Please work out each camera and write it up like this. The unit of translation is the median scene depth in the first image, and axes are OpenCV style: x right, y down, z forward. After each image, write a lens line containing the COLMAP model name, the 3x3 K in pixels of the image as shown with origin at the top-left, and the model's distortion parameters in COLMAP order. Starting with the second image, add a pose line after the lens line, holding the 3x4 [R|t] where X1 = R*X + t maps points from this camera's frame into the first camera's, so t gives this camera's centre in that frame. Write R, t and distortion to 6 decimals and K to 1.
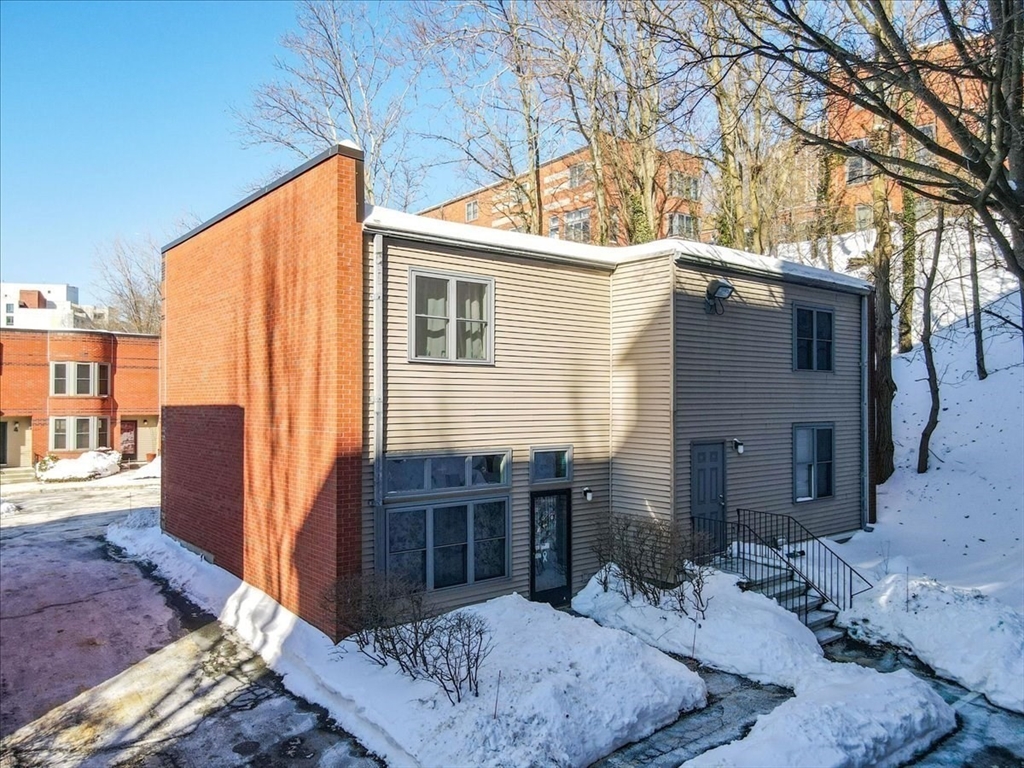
lens RADIAL K [[771.1, 0, 515.5], [0, 771.1, 382.3], [0, 0, 1]] dist [-0.001175, 0.034497]
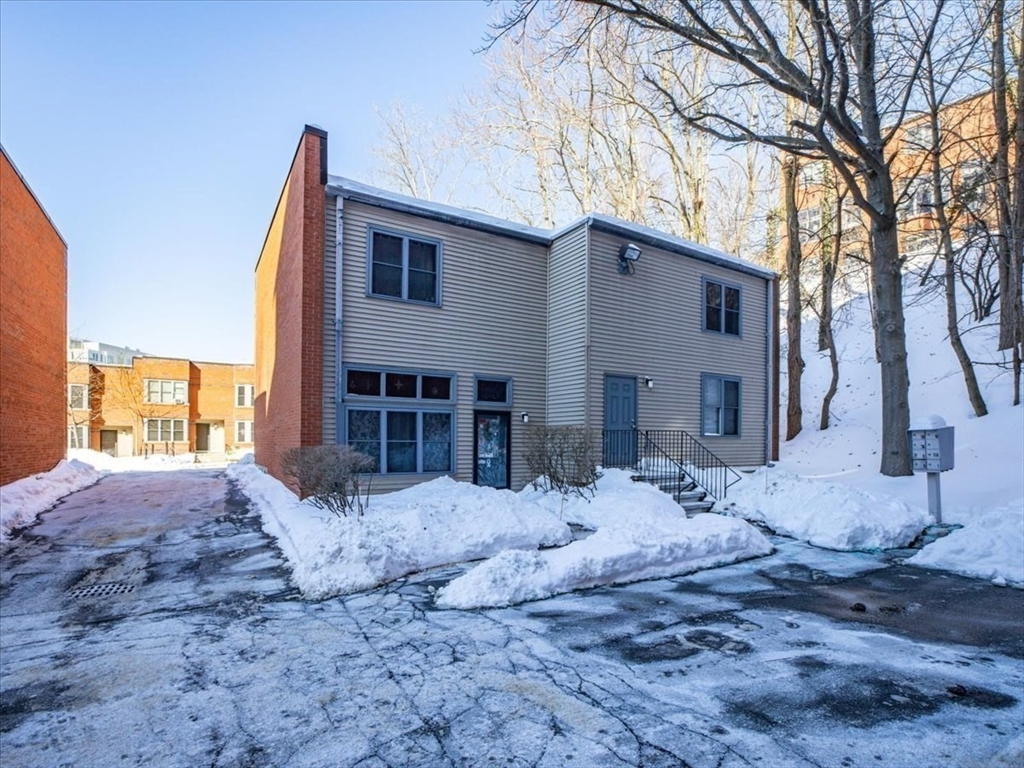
lens RADIAL K [[531.8, 0, 509.6], [0, 531.8, 445.2], [0, 0, 1]] dist [-0.040417, 0.002288]
pose [[0.990582, 0.005613, -0.136803, 0.197415], [-0.002675, 0.999762, 0.021645, 0.179516], [0.136892, -0.021075, 0.990362, 0.124089]]
